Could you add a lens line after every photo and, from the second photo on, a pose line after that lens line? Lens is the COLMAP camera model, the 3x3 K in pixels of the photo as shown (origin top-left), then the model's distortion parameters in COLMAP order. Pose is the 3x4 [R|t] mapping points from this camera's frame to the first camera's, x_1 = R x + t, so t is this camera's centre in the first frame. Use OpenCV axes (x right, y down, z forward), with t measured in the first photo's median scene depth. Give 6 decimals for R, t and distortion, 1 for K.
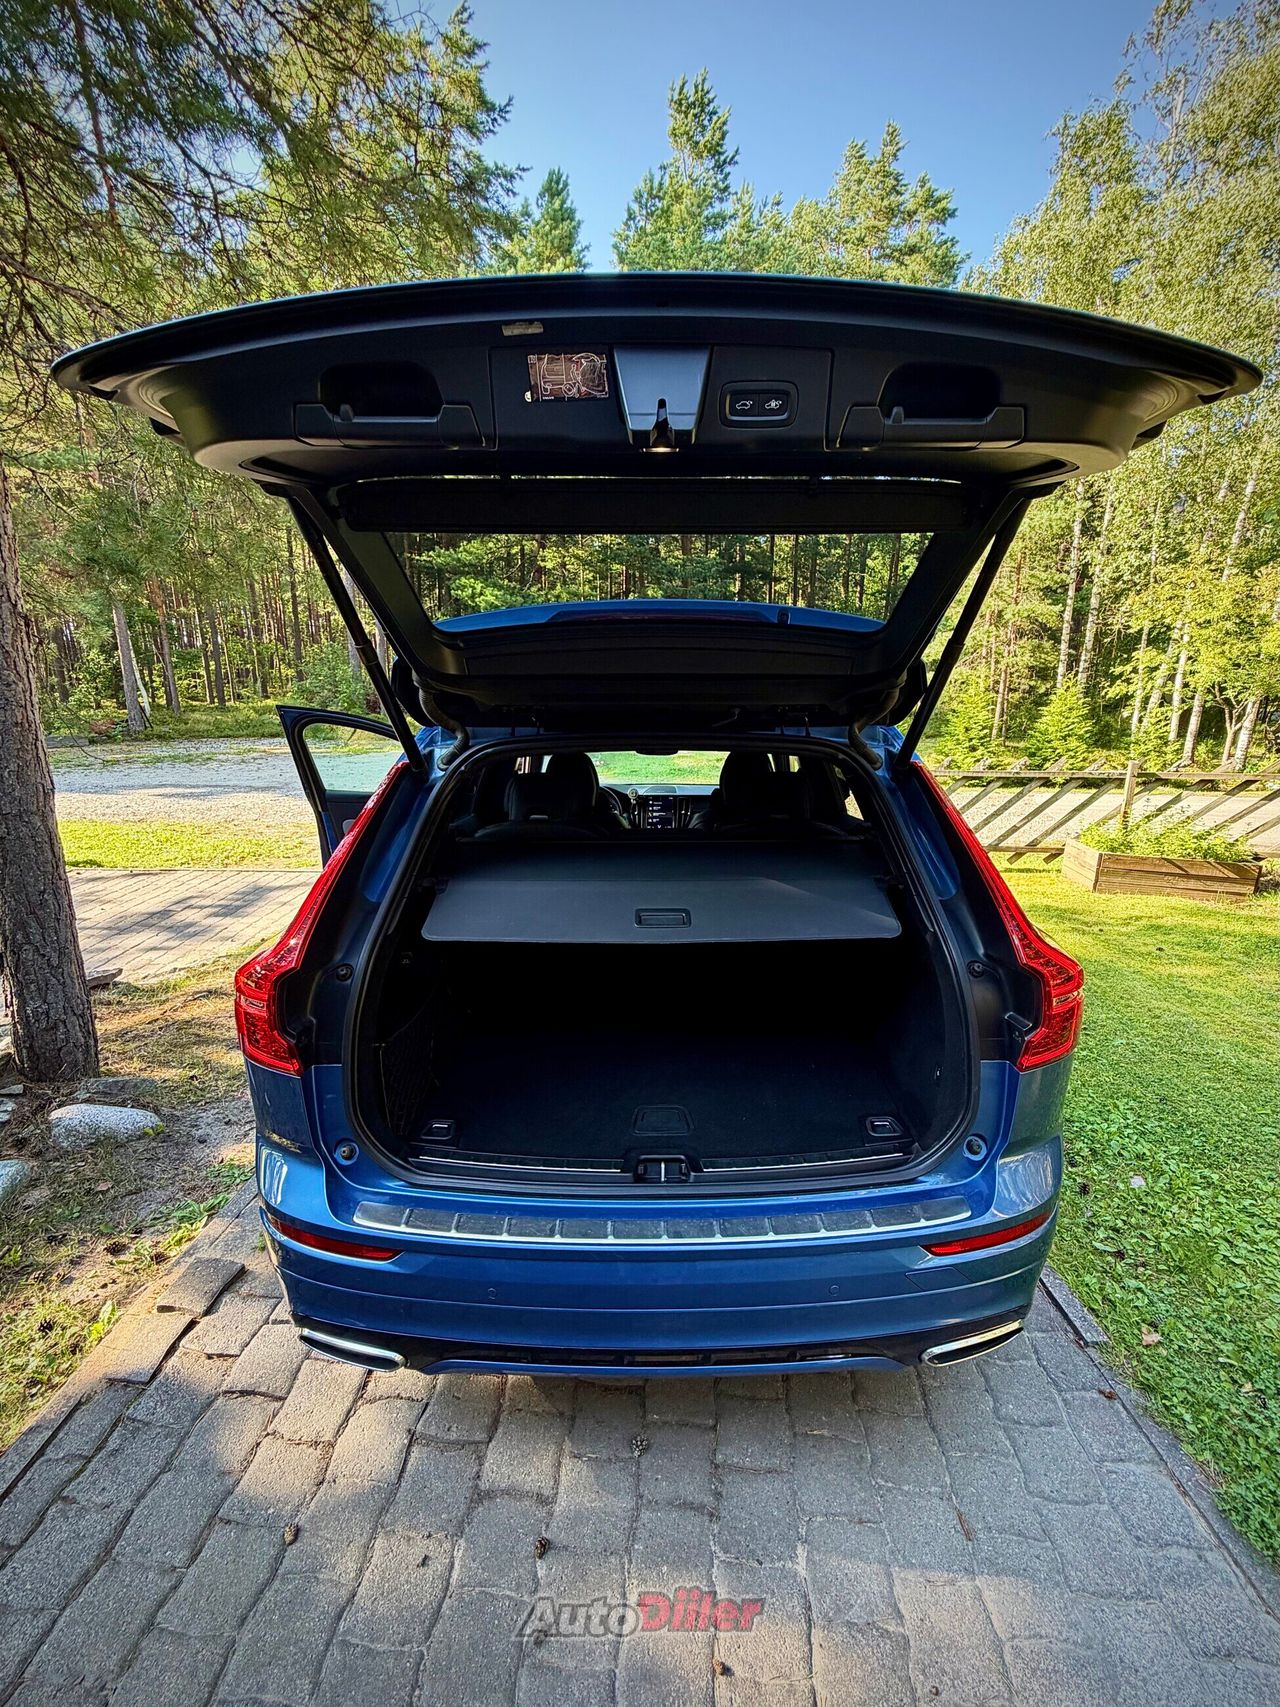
lens RADIAL K [[723.8, 0, 640.0], [0, 723.8, 853.5], [0, 0, 1]] dist [0.000899, -0.000057]
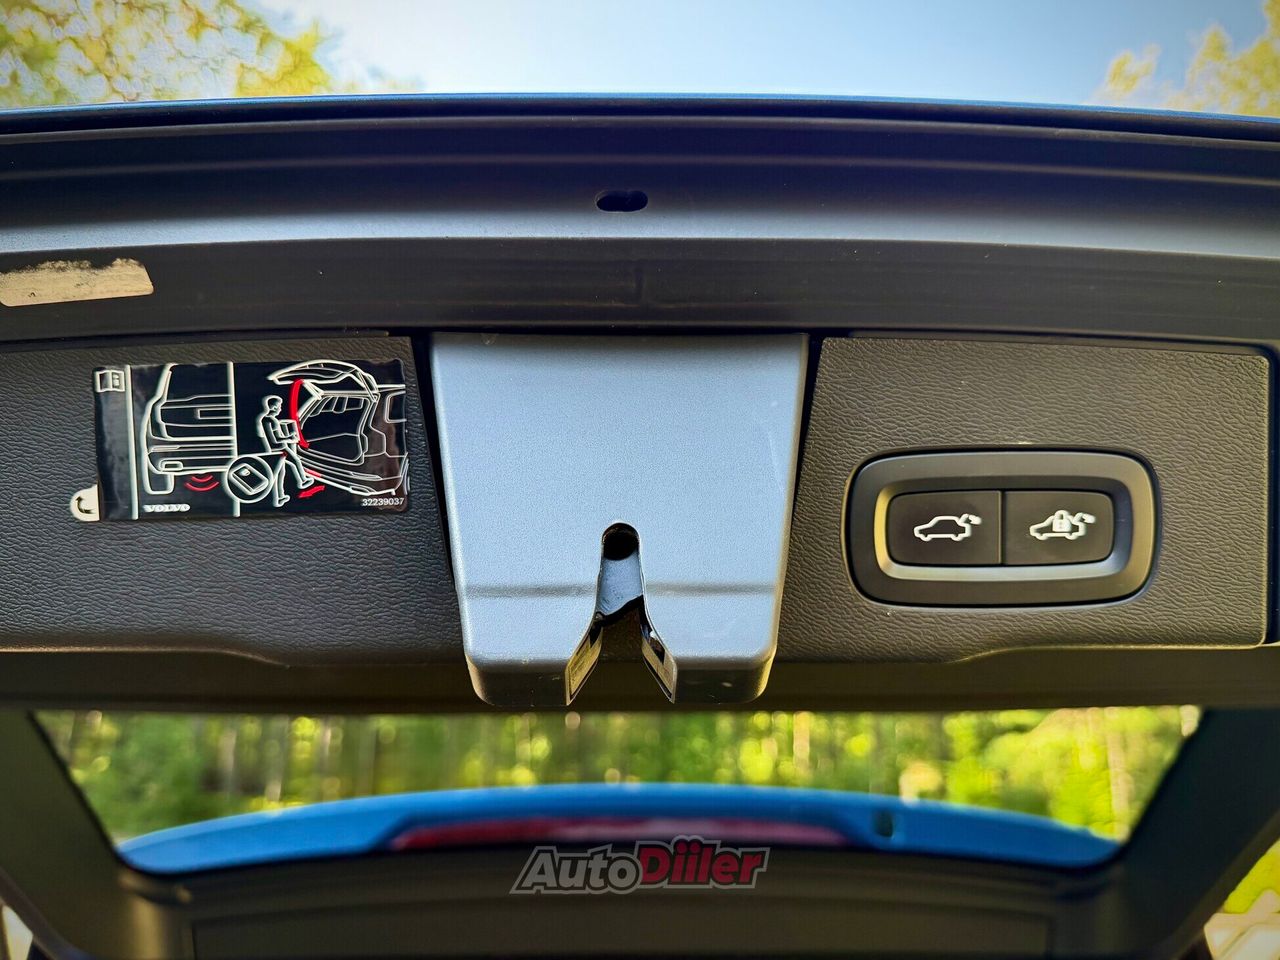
lens RADIAL K [[957.6, 0, 640.0], [0, 957.6, 480.0], [0, 0, 1]] dist [-0.009276, -0.009951]
pose [[0.999057, -0.008504, 0.042573, 0.023938], [0.026752, 0.892911, -0.449437, -0.500676], [-0.034192, 0.450152, 0.892297, 0.717576]]
